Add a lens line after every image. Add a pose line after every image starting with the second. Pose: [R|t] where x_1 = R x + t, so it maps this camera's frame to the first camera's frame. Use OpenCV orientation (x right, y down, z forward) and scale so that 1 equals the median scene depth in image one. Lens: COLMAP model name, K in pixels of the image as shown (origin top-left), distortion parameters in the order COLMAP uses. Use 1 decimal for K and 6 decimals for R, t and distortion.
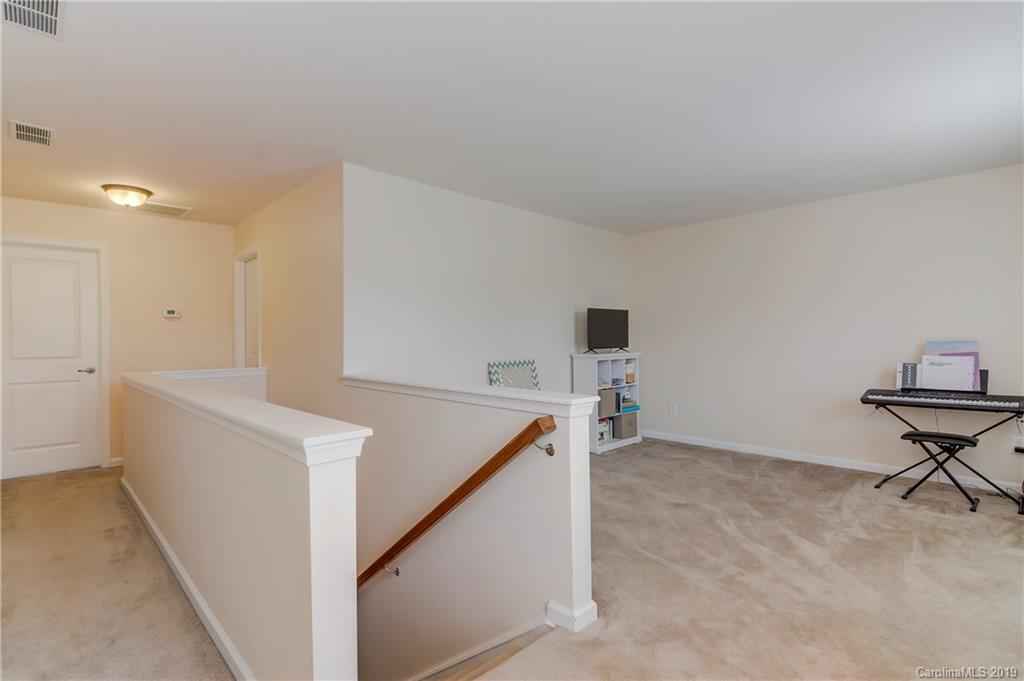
lens RADIAL K [[494.7, 0, 495.0], [0, 494.7, 337.1], [0, 0, 1]] dist [-0.011414, -0.001348]
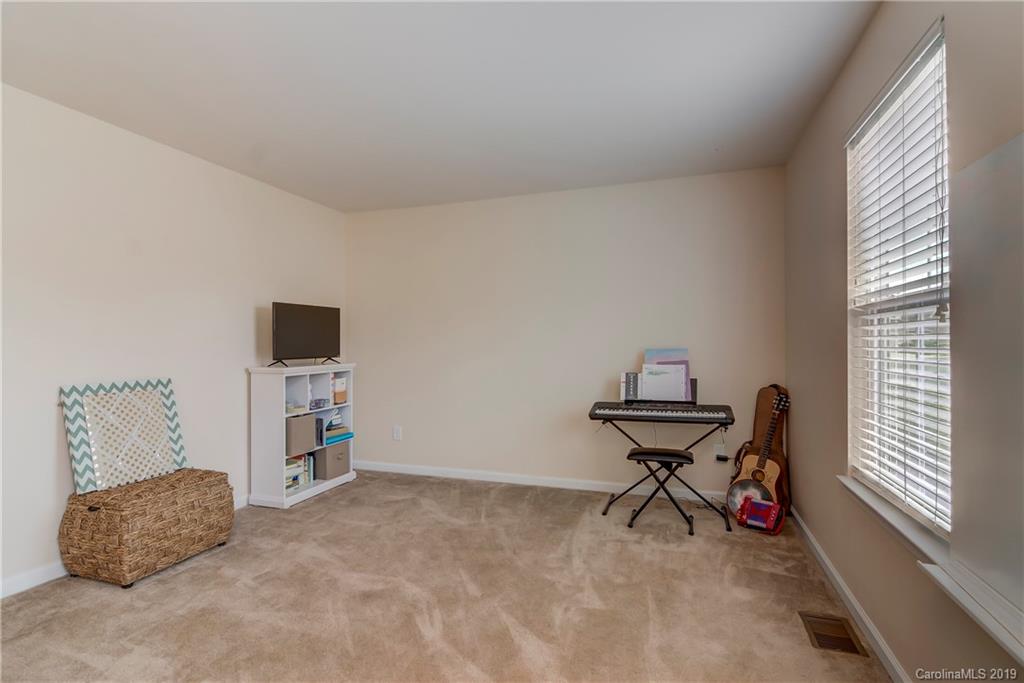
lens RADIAL K [[494.7, 0, 512.3], [0, 494.7, 343.4], [0, 0, 1]] dist [-0.011414, -0.001348]
pose [[0.876616, 0.004087, 0.481174, 0.199010], [-0.003725, 0.999992, -0.001708, 0.000264], [-0.481177, -0.000295, 0.876623, 0.292334]]
